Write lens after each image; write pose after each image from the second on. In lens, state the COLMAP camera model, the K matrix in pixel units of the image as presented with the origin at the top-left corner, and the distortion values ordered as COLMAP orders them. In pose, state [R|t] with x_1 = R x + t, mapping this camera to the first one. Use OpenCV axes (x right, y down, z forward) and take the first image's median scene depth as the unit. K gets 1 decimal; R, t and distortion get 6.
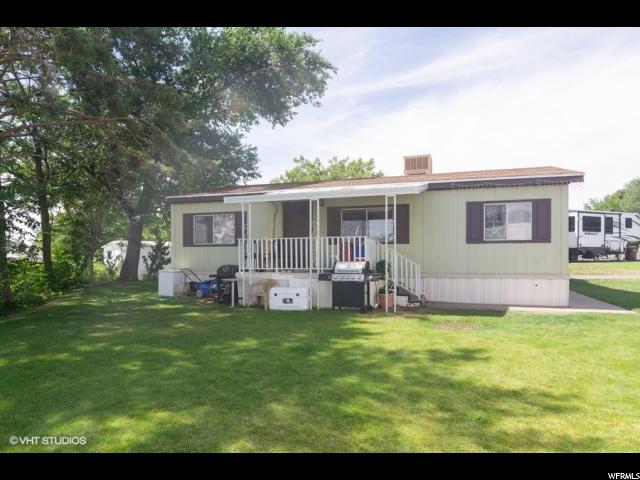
lens RADIAL K [[414.4, 0, 320.0], [0, 414.4, 240.0], [0, 0, 1]] dist [0.001969, 0.001772]
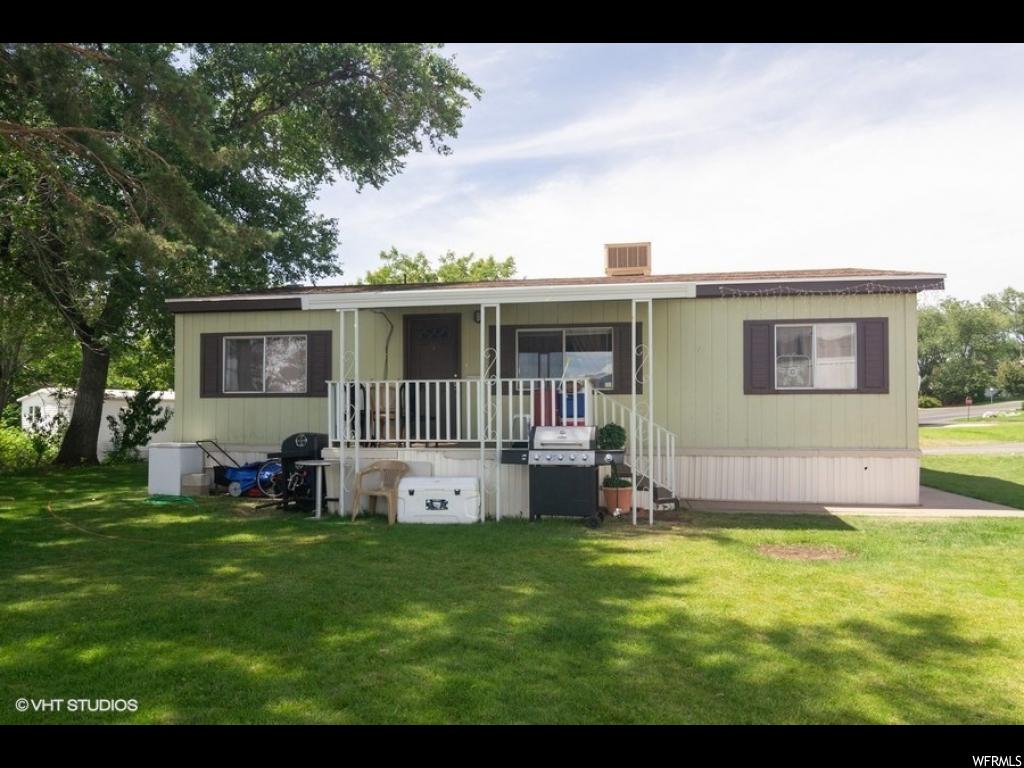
lens RADIAL K [[663.0, 0, 512.0], [0, 663.0, 384.0], [0, 0, 1]] dist [0.001969, 0.001772]
pose [[0.987635, 0.010443, 0.156422, -0.100844], [-0.008488, 0.999877, -0.013158, 0.009106], [-0.156540, 0.011667, 0.987603, 0.167103]]
